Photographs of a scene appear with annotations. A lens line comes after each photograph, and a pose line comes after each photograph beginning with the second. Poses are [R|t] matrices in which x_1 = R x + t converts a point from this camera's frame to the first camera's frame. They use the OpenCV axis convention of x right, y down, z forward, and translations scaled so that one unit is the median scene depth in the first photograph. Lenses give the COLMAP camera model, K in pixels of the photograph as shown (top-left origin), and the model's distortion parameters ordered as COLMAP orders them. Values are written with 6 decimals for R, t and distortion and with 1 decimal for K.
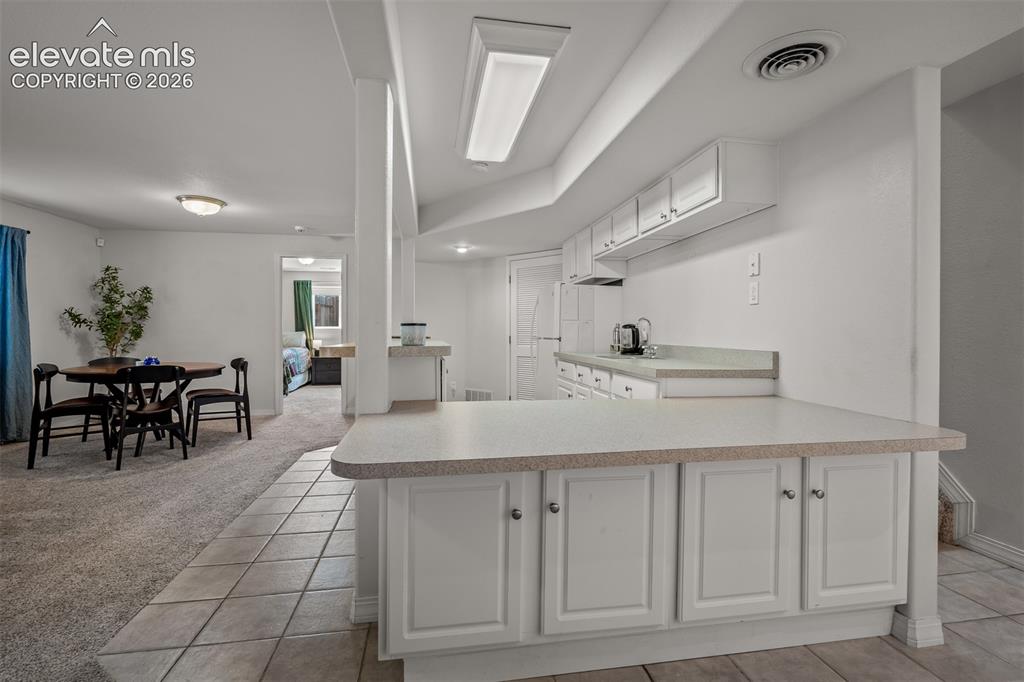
lens RADIAL K [[476.2, 0, 512.0], [0, 476.2, 341.0], [0, 0, 1]] dist [0.000619, 0.000188]
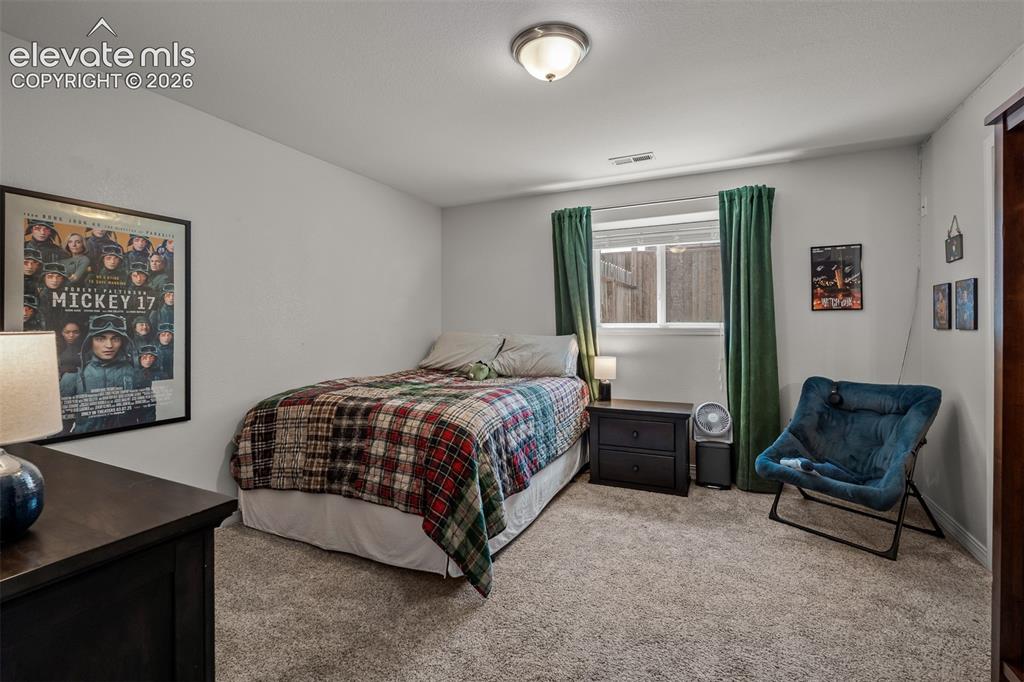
lens RADIAL K [[452.0, 0, 508.3], [0, 452.0, 337.6], [0, 0, 1]] dist [-0.001499, -0.000158]
pose [[0.811831, 0.000089, -0.583892, -0.259526], [-0.000530, 1.000000, -0.000585, -0.017623], [0.583892, 0.000785, 0.811831, 0.659143]]
